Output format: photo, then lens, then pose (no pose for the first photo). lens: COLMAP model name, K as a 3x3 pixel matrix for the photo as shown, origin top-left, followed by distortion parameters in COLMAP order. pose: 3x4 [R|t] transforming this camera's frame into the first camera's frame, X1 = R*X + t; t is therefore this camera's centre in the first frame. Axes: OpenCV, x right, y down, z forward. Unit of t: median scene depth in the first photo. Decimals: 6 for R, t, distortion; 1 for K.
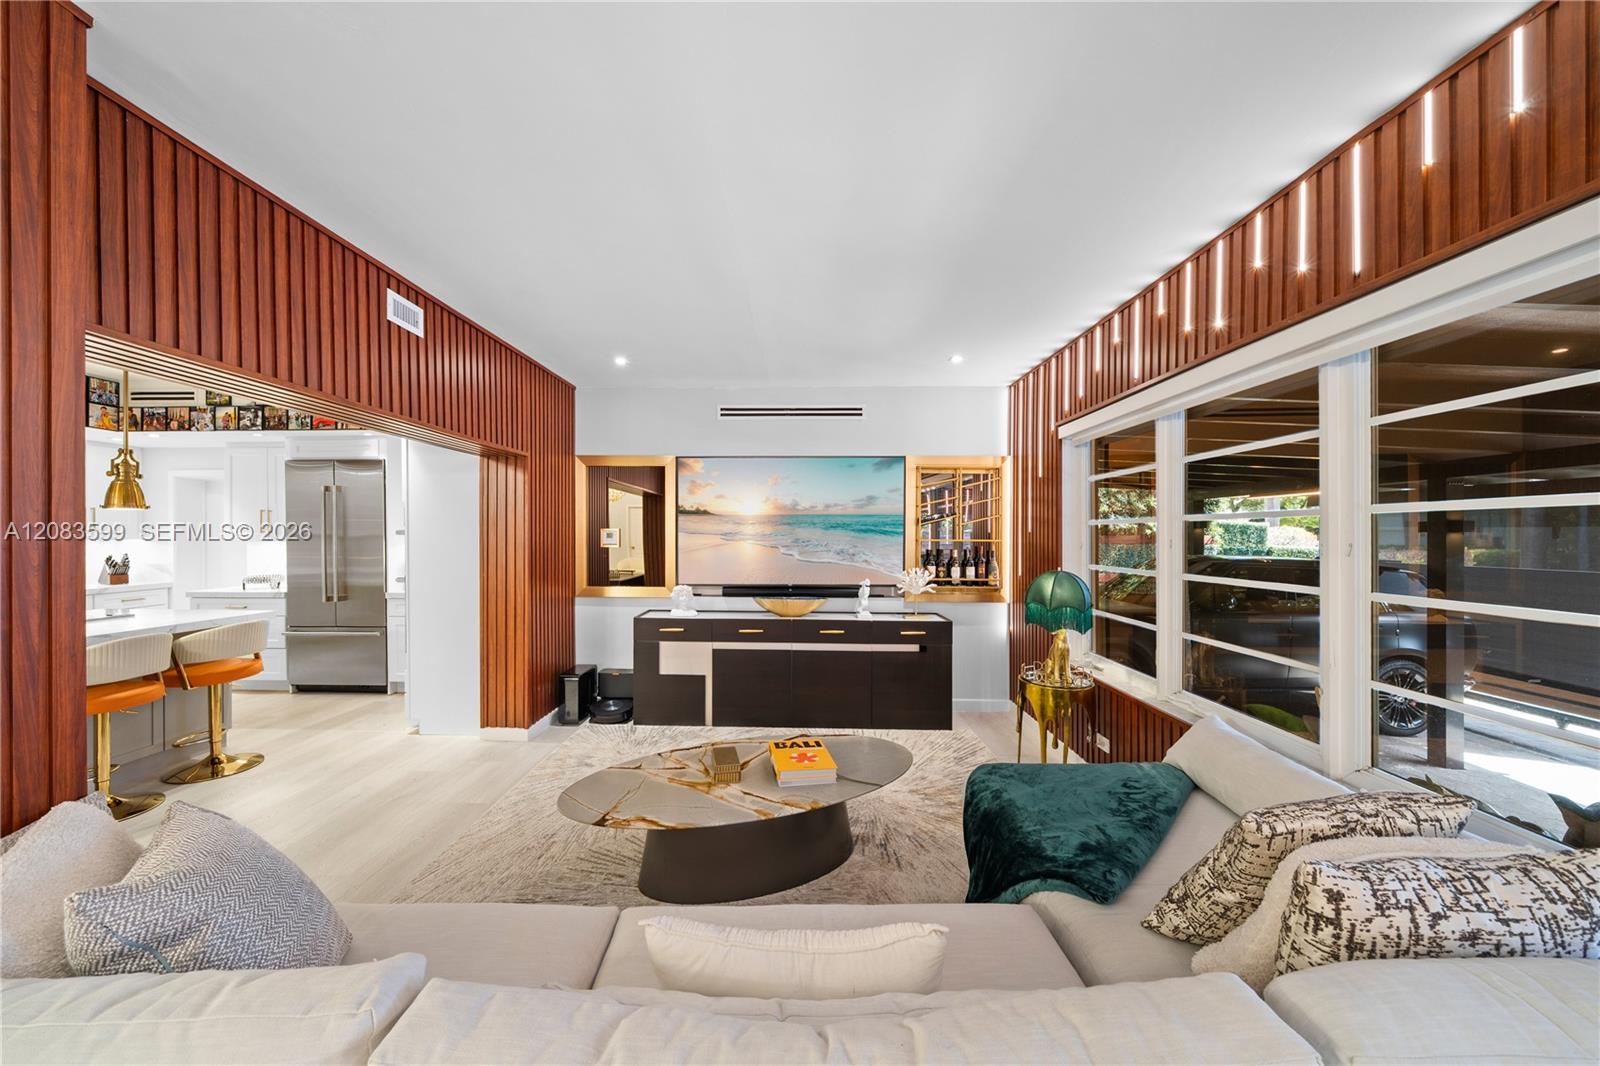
lens RADIAL K [[569.1, 0, 784.8], [0, 569.1, 540.6], [0, 0, 1]] dist [-0.006720, 0.000103]
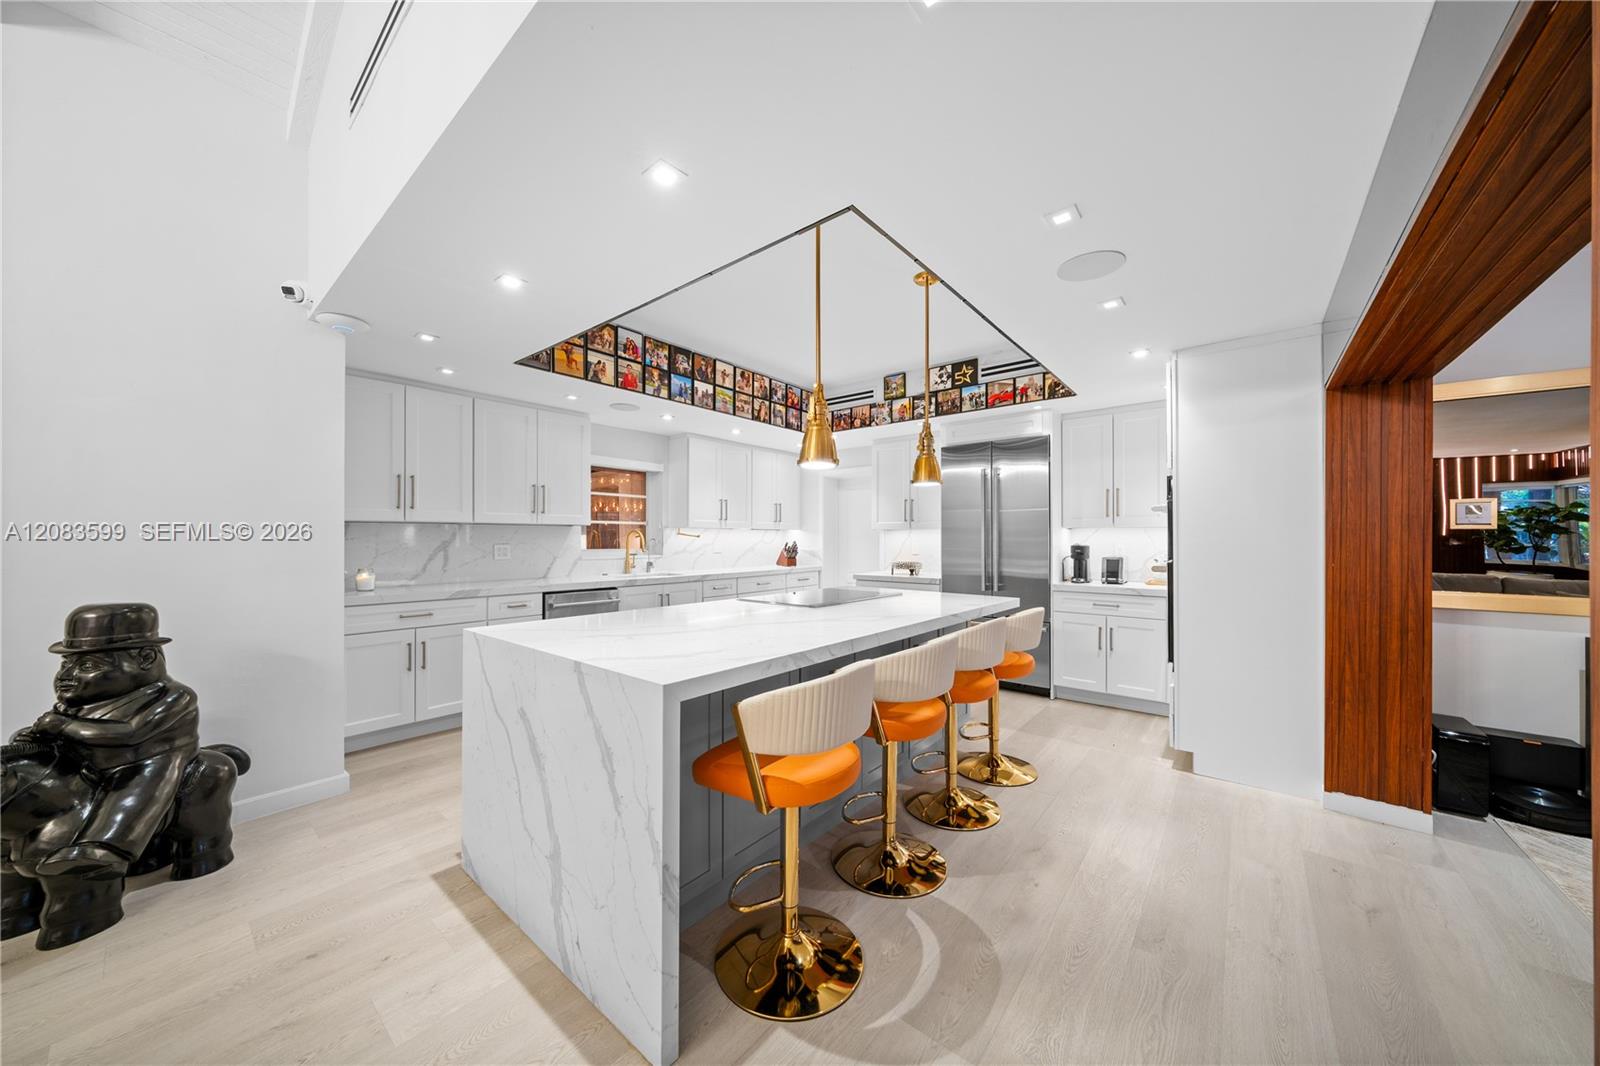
lens RADIAL K [[546.9, 0, 790.8], [0, 546.9, 535.4], [0, 0, 1]] dist [0.000382, -0.000458]
pose [[0.790417, -0.003810, -0.612558, -0.534461], [-0.007885, 0.999835, -0.016394, 0.035350], [0.612519, 0.017789, 0.790256, 0.076043]]
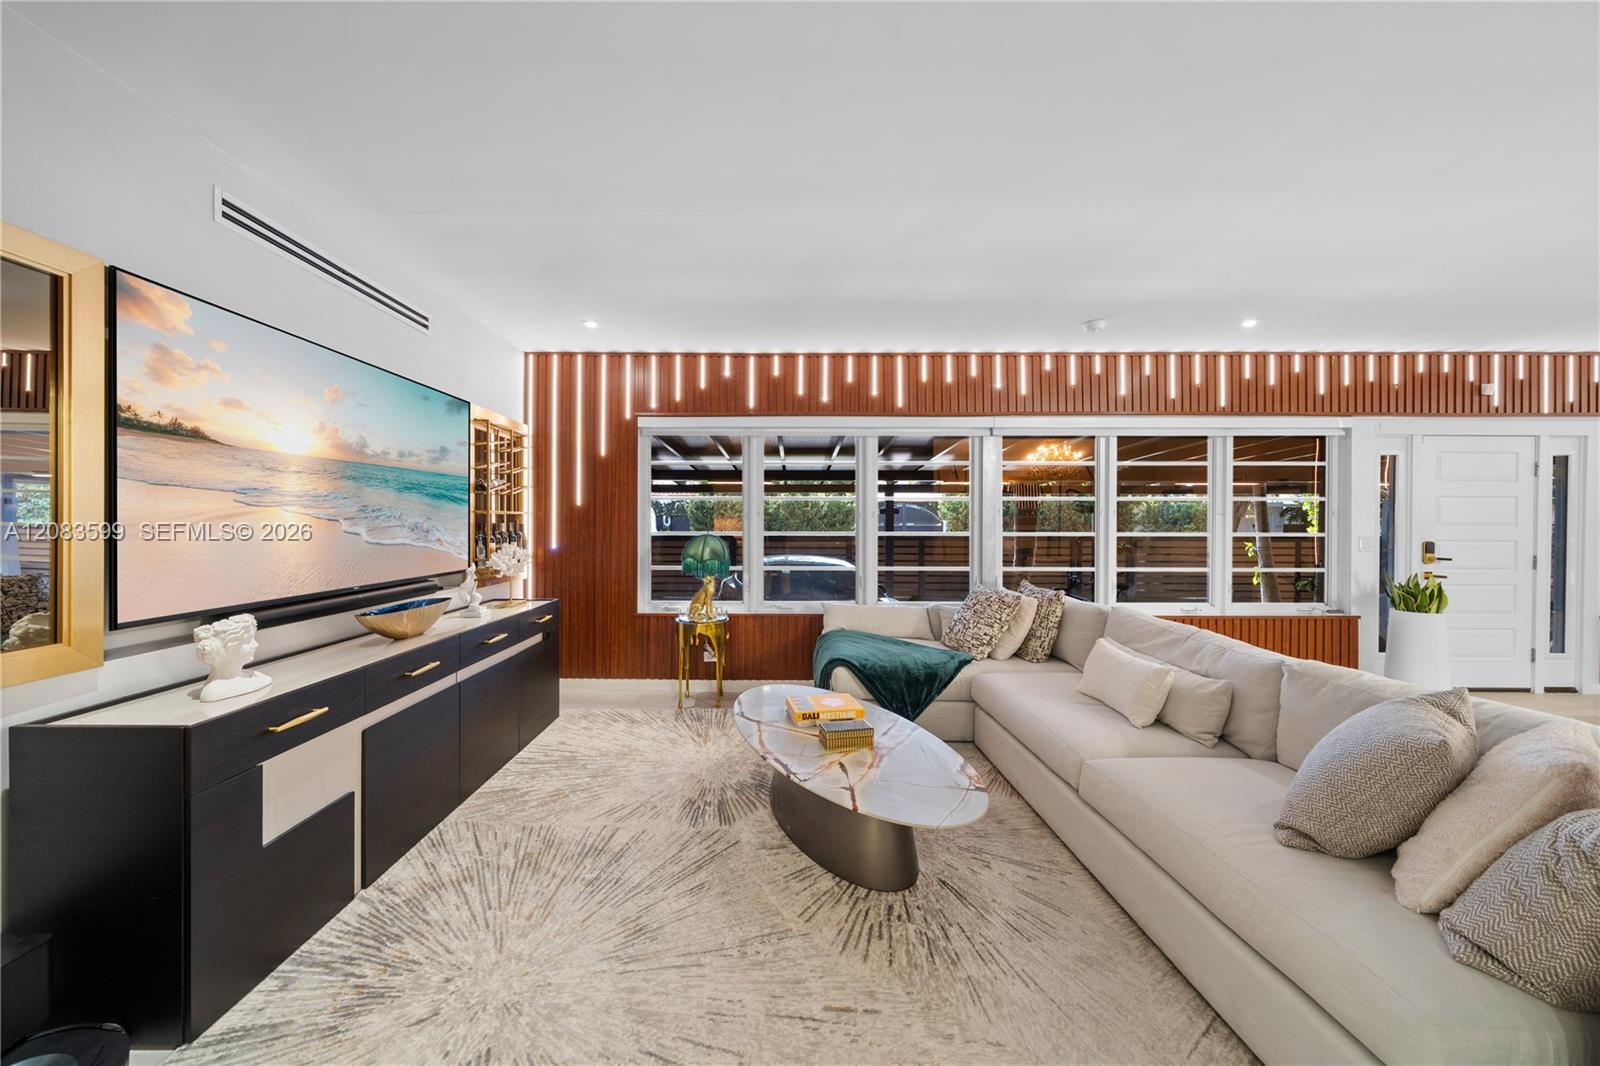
lens RADIAL K [[546.9, 0, 776.4], [0, 546.9, 518.3], [0, 0, 1]] dist [0.000382, -0.000458]
pose [[-0.029428, 0.001197, 0.999566, -0.537104], [0.009276, 0.999957, -0.000924, 0.014224], [-0.999524, 0.009244, -0.029438, 0.595562]]
